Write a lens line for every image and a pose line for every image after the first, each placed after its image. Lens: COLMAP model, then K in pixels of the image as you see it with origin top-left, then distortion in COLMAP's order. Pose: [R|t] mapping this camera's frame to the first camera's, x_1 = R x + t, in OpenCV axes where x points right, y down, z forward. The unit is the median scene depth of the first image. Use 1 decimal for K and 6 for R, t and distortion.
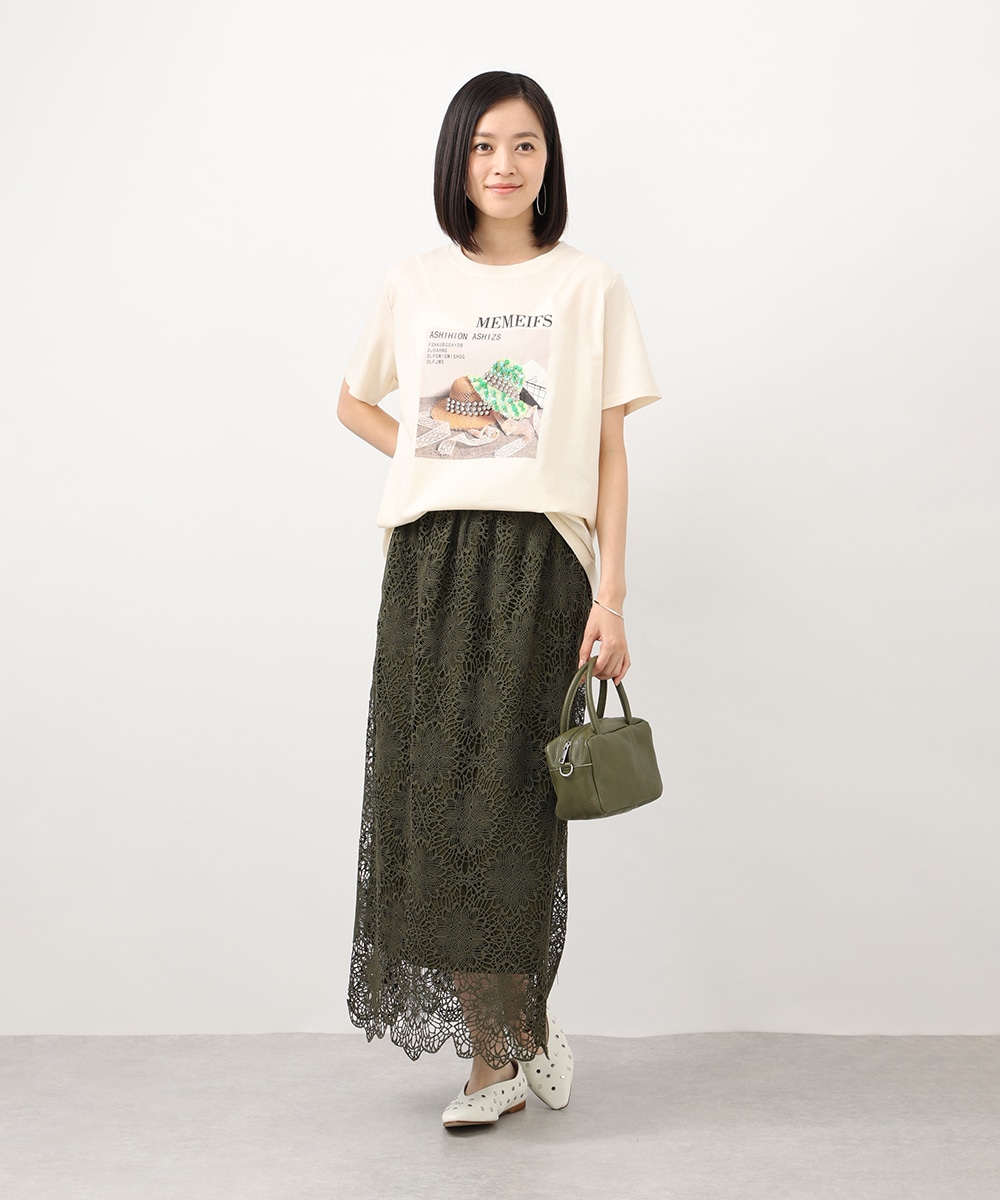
lens RADIAL K [[2410.3, 0, 500.0], [0, 2410.3, 600.0], [0, 0, 1]] dist [-0.876594, 0.340076]
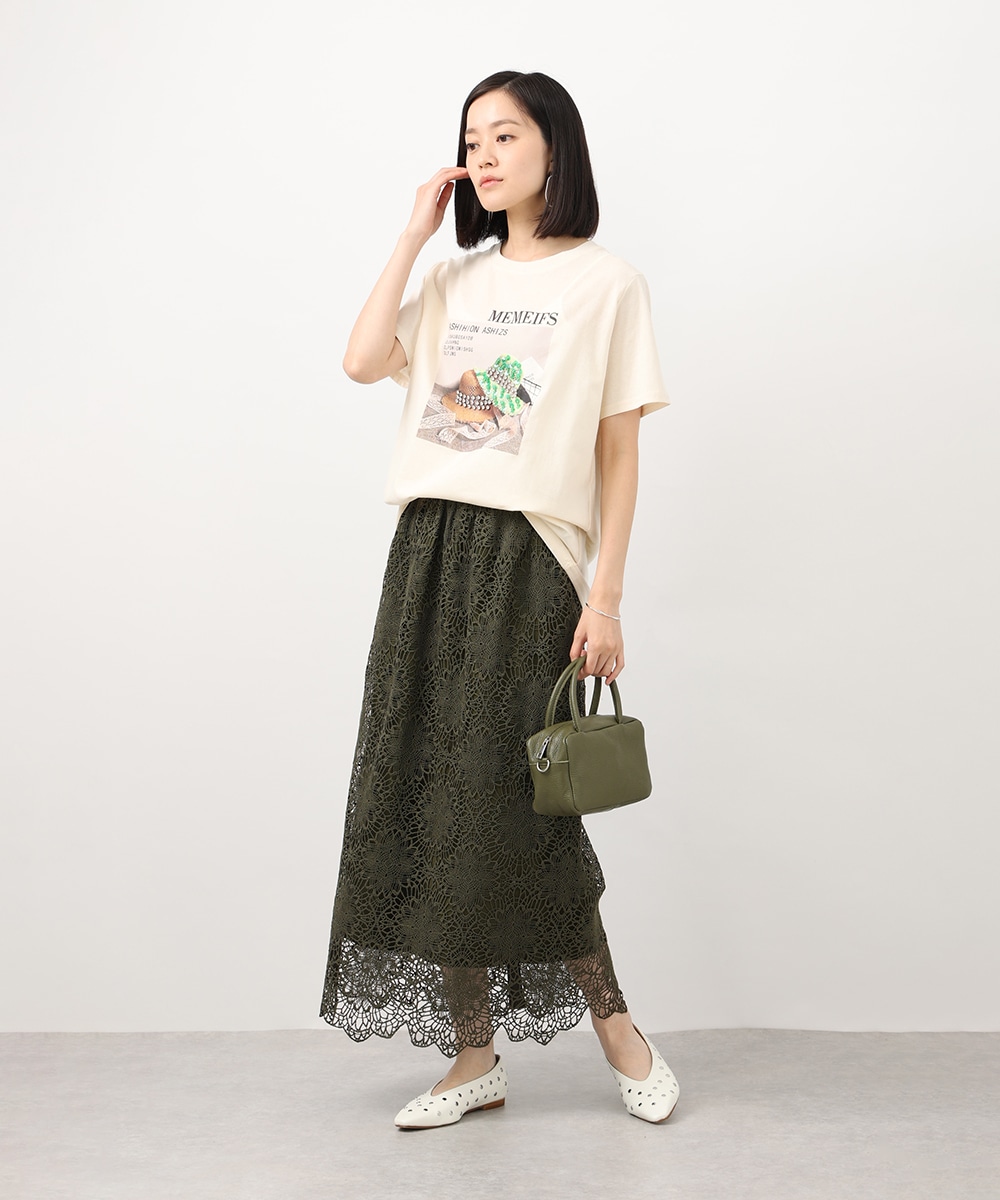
lens RADIAL K [[2410.3, 0, 500.0], [0, 2410.3, 600.0], [0, 0, 1]] dist [-0.876594, 0.340076]
pose [[0.965216, 0.091871, -0.244782, 0.249648], [-0.088289, 0.995766, 0.025592, -0.024290], [0.246097, -0.003090, 0.969240, 0.036501]]
